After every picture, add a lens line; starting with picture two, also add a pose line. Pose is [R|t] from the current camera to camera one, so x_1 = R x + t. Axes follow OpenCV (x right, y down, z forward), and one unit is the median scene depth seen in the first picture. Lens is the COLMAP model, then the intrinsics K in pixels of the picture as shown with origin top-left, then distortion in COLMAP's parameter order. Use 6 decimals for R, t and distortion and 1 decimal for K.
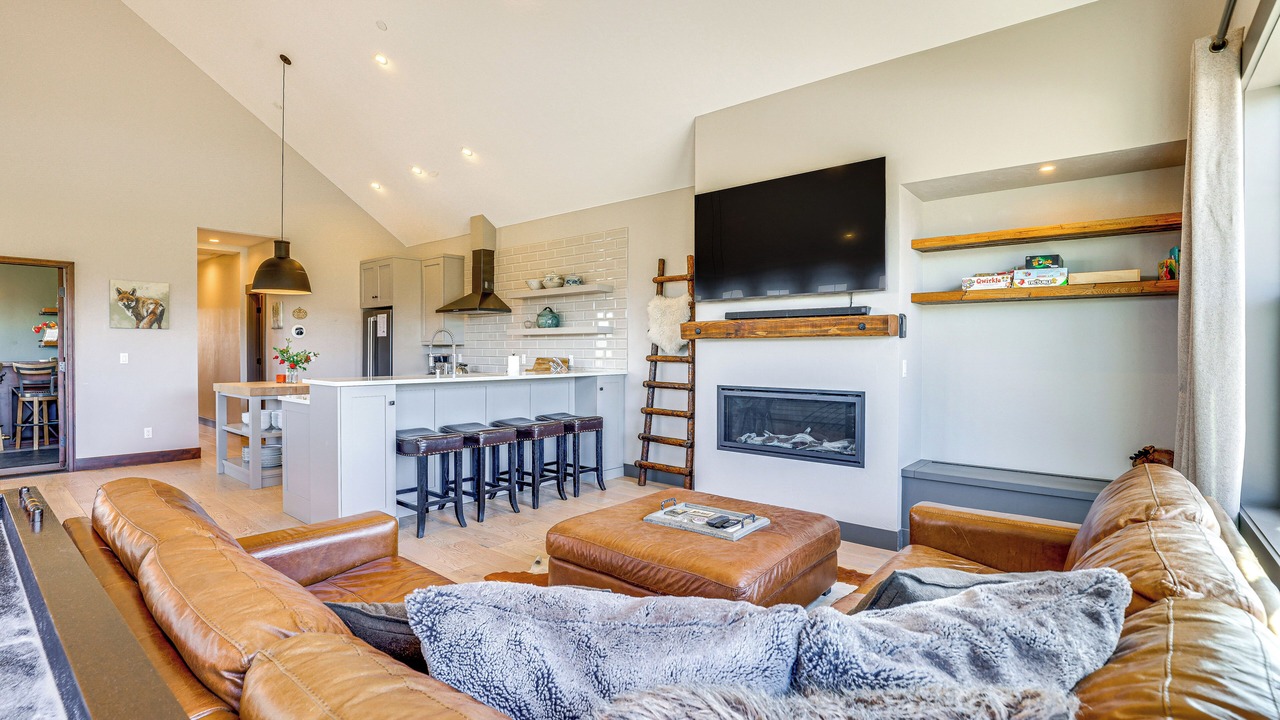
lens RADIAL K [[578.6, 0, 645.2], [0, 578.6, 360.0], [0, 0, 1]] dist [-0.016919, 0.000296]
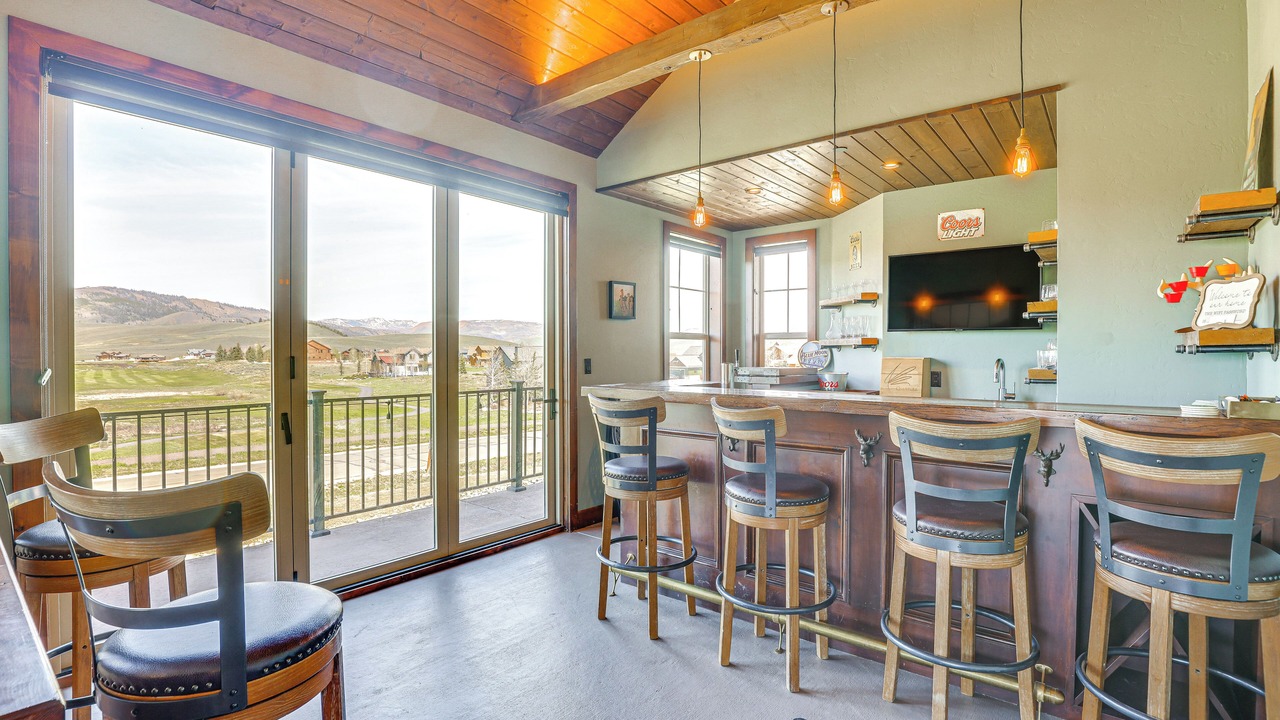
lens RADIAL K [[578.6, 0, 645.9], [0, 578.6, 355.7], [0, 0, 1]] dist [-0.016919, 0.000296]
pose [[0.012903, 0.002944, -0.999912, -0.982963], [-0.014513, 0.999891, 0.002757, -0.022676], [0.999811, 0.014476, 0.012944, 0.913304]]
